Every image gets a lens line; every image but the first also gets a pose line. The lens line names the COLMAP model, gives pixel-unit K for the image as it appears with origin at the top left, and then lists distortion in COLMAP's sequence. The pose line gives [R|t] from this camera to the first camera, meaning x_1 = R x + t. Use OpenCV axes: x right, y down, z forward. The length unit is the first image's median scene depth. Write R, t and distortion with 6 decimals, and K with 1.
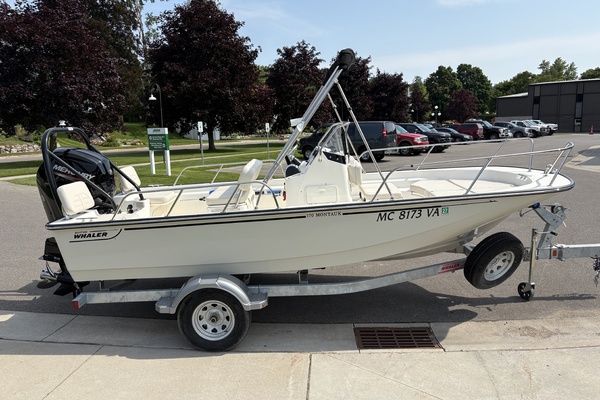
lens RADIAL K [[453.7, 0, 301.7], [0, 453.7, 202.9], [0, 0, 1]] dist [0.038921, -0.048089]
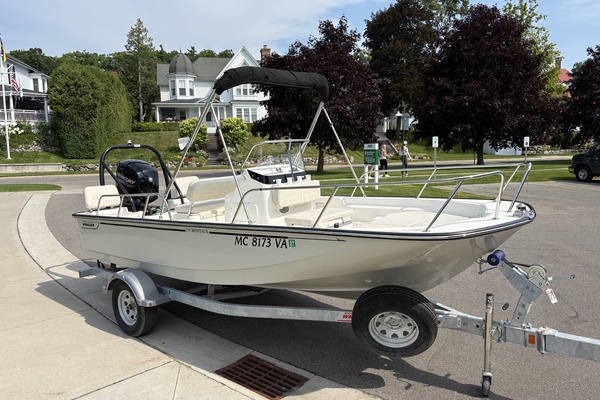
lens RADIAL K [[453.7, 0, 301.7], [0, 453.7, 202.9], [0, 0, 1]] dist [0.038921, -0.048089]
pose [[0.769765, 0.084398, -0.632723, 0.232798], [-0.103594, 0.994598, 0.006635, -0.017978], [0.629865, 0.060439, 0.774350, 0.092451]]
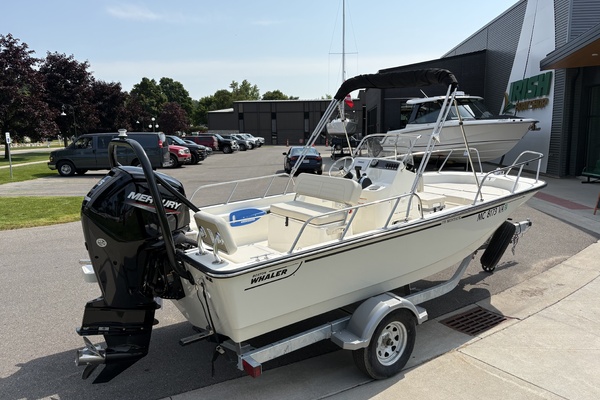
lens RADIAL K [[453.7, 0, 301.7], [0, 453.7, 202.9], [0, 0, 1]] dist [0.038921, -0.048089]
pose [[0.801529, -0.078368, 0.592798, -0.233197], [0.093683, 0.995590, 0.004948, -0.014219], [-0.590571, 0.051569, 0.805336, 0.088362]]
